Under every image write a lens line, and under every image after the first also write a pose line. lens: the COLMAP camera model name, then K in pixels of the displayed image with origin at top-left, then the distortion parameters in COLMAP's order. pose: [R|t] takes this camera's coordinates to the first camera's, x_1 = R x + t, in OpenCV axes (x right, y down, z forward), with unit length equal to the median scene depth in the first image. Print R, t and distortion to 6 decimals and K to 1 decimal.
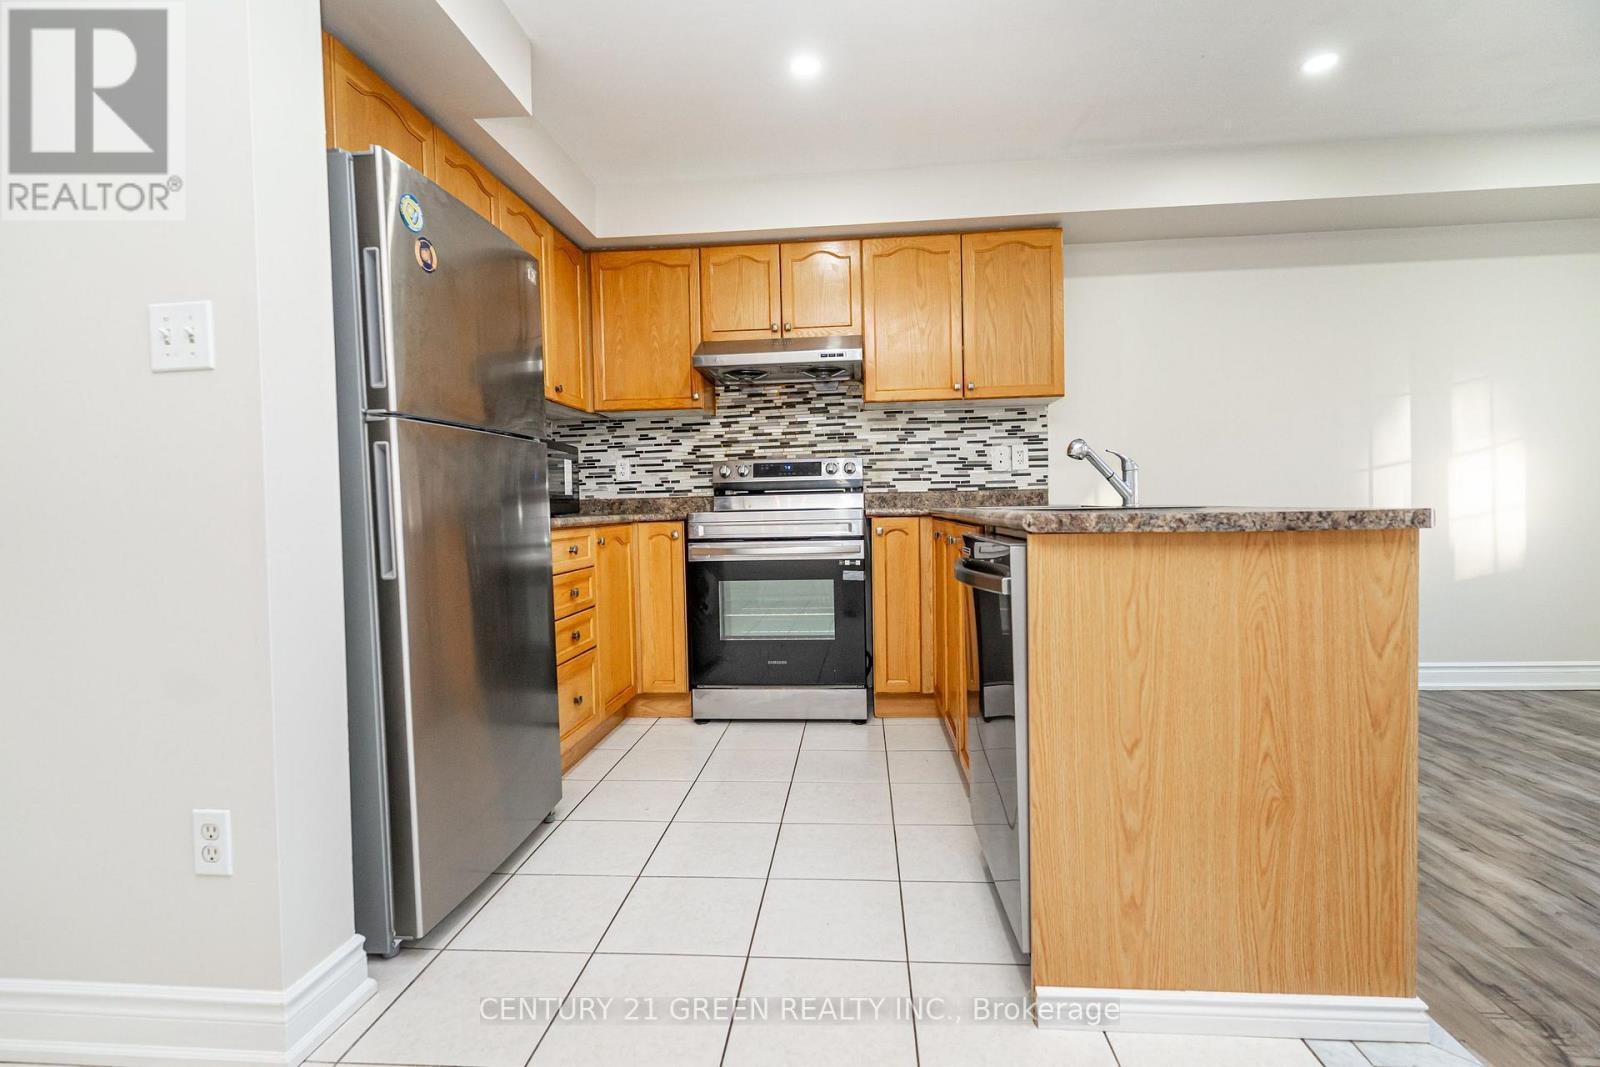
lens RADIAL K [[787.0, 0, 739.9], [0, 787.0, 531.3], [0, 0, 1]] dist [0.015161, 0.000282]
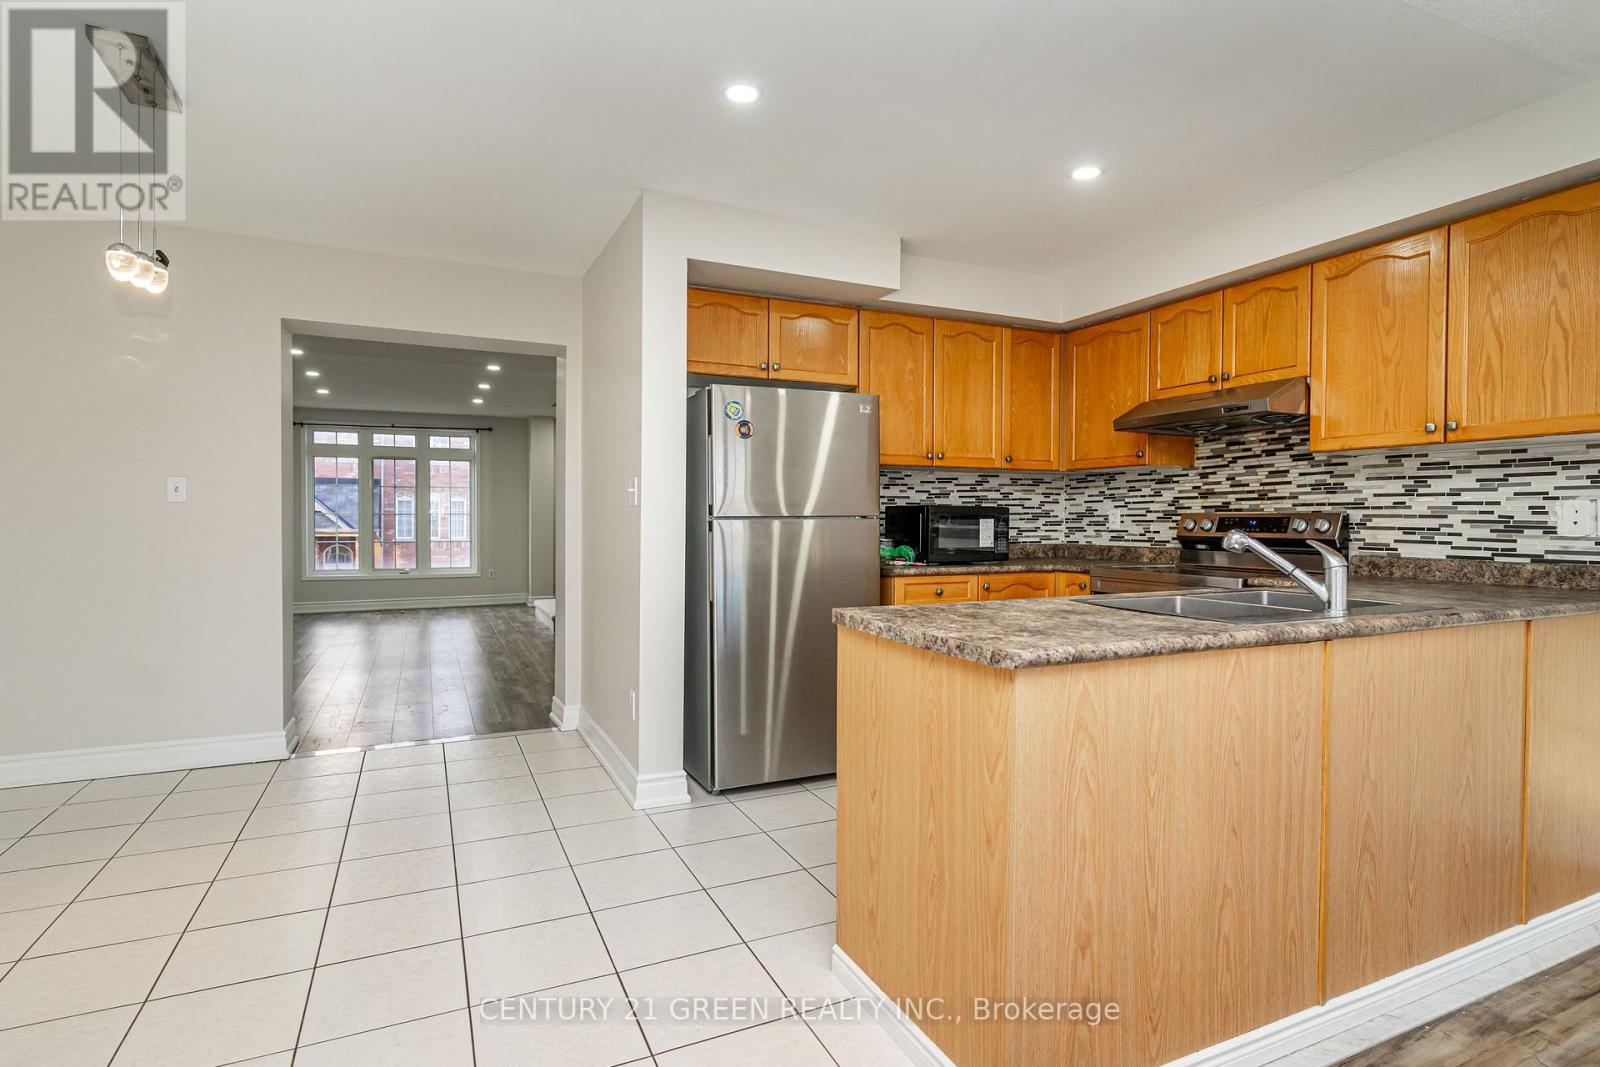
lens RADIAL K [[787.0, 0, 814.8], [0, 787.0, 533.4], [0, 0, 1]] dist [0.015161, 0.000282]
pose [[0.517844, 0.041966, -0.854445, 0.577222], [-0.038957, 0.998917, 0.025451, -0.071196], [0.854588, 0.020107, 0.518918, 0.085684]]
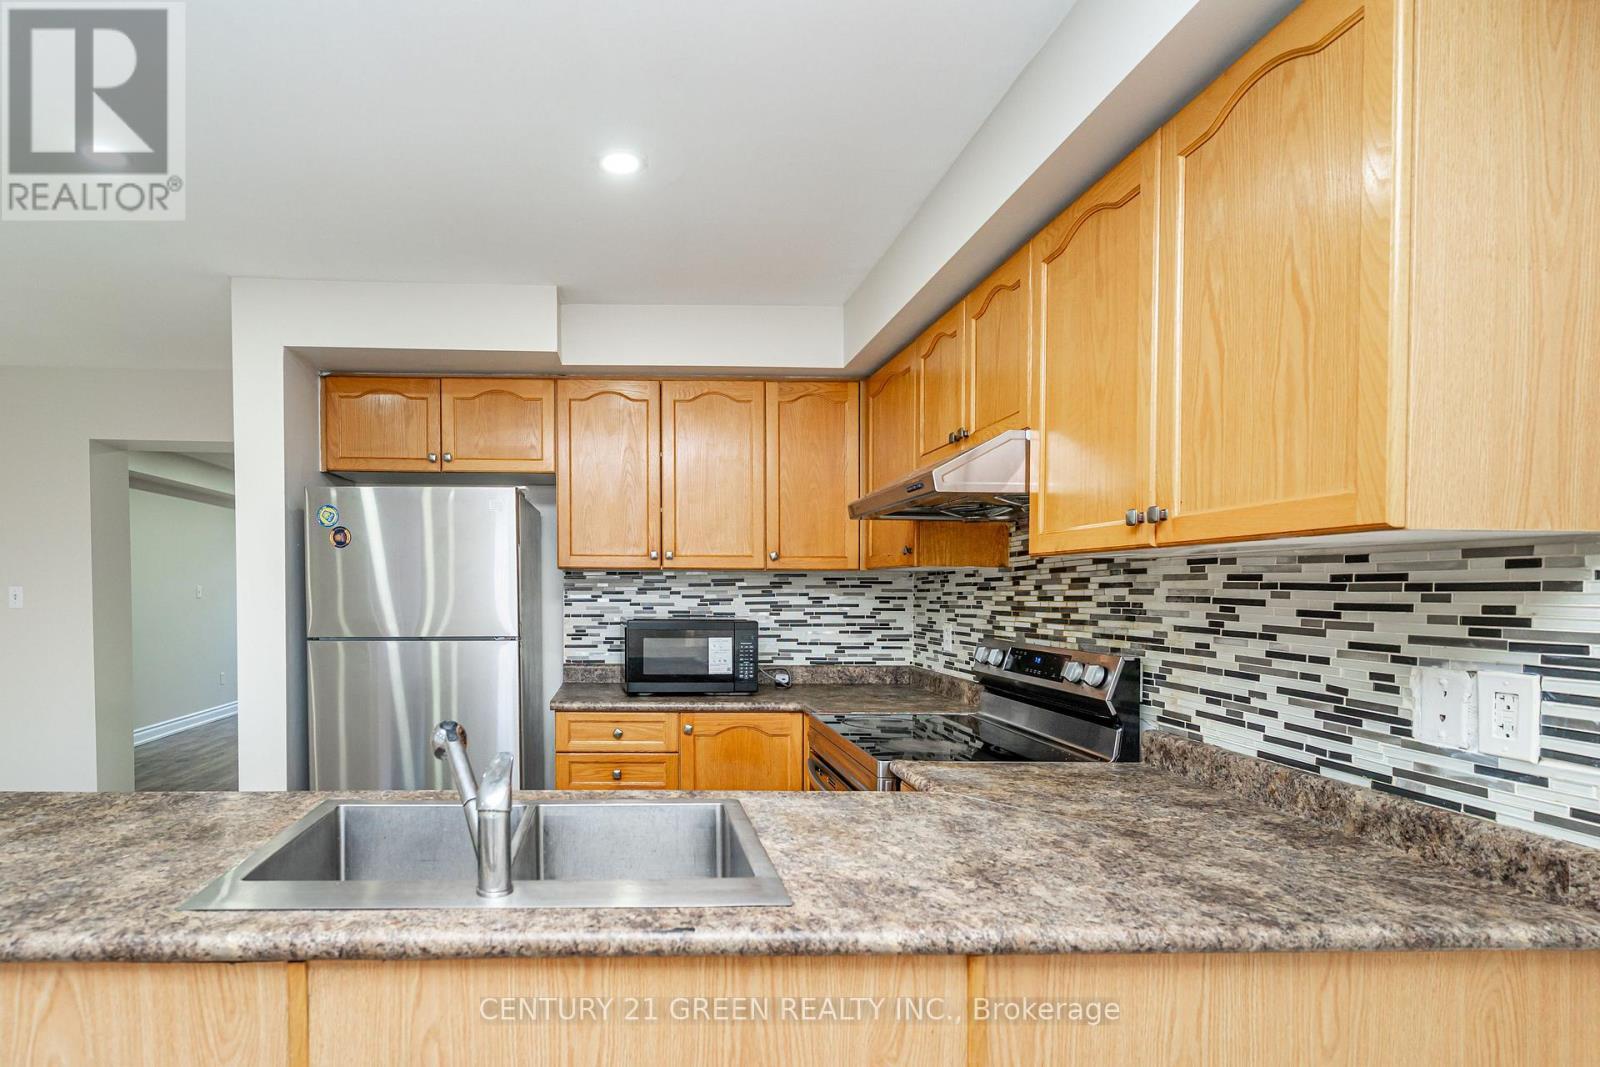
lens RADIAL K [[816.1, 0, 693.5], [0, 816.1, 609.2], [0, 0, 1]] dist [0.015890, 0.002017]
pose [[0.138085, 0.050506, -0.989132, 0.610481], [-0.035846, 0.998300, 0.045970, -0.135417], [0.989772, 0.029108, 0.139660, 0.657703]]
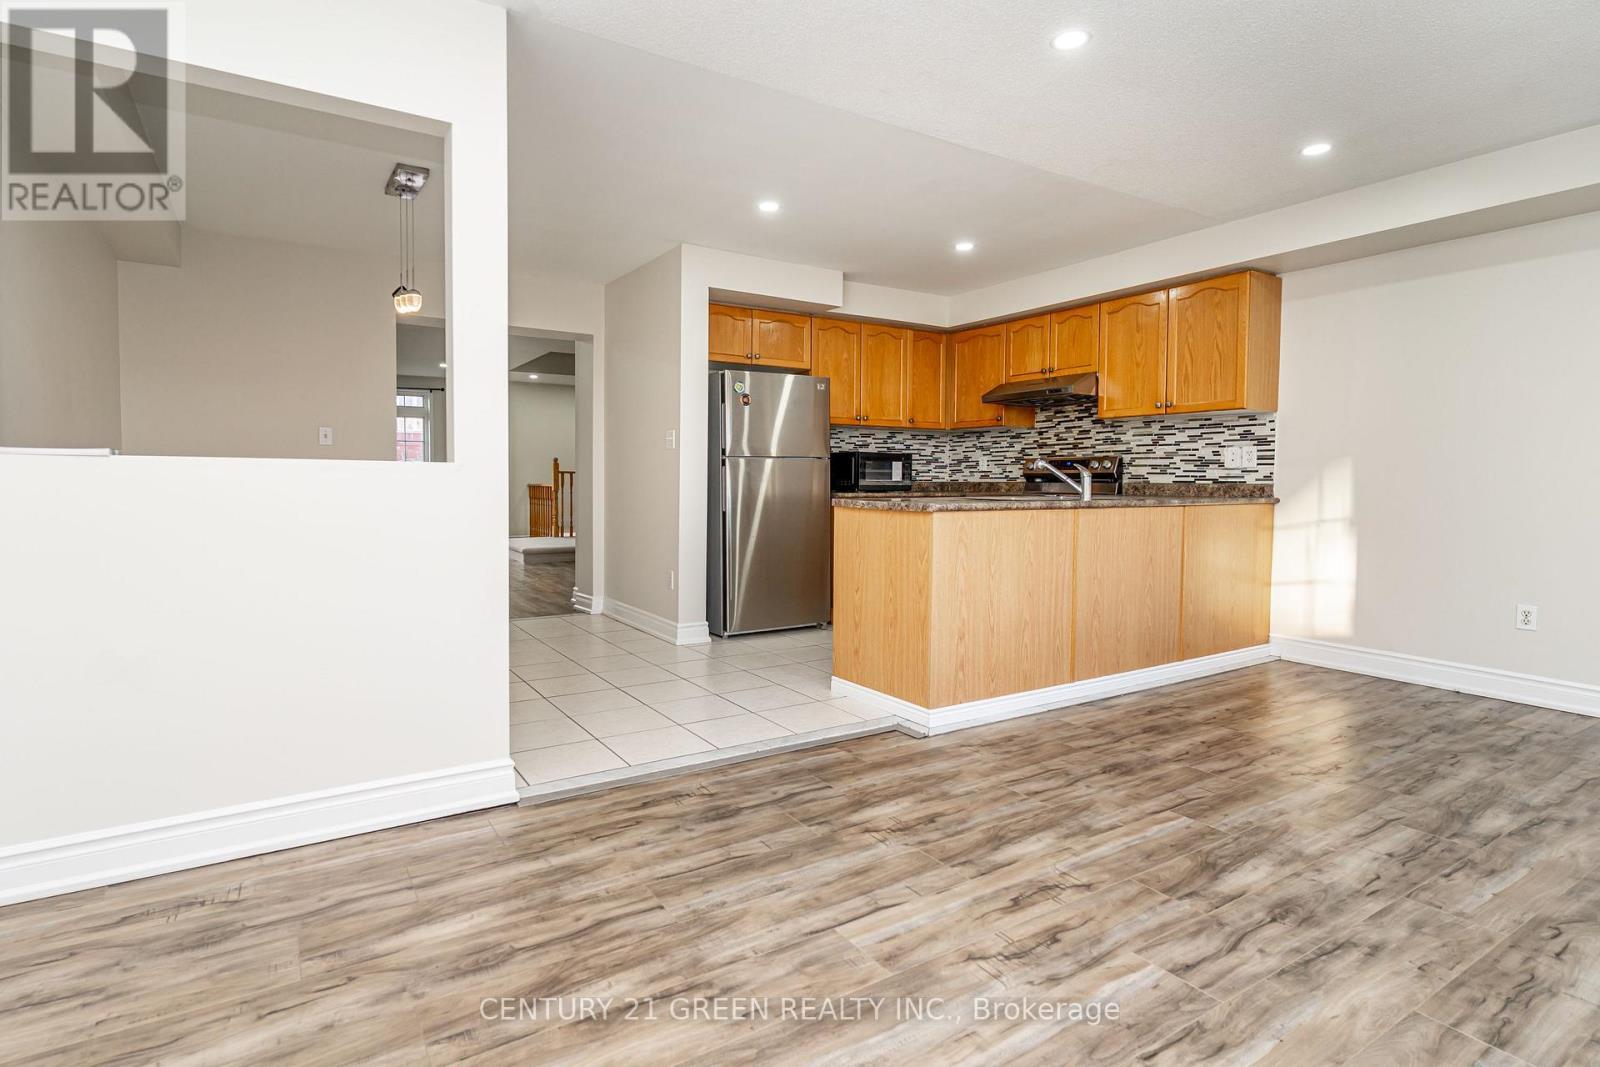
lens RADIAL K [[816.1, 0, 755.9], [0, 816.1, 503.5], [0, 0, 1]] dist [0.015890, 0.002017]
pose [[0.586359, 0.050024, -0.808505, 0.915147], [-0.043599, 0.998594, 0.030165, -0.028816], [0.808877, 0.017563, 0.587715, -0.316876]]
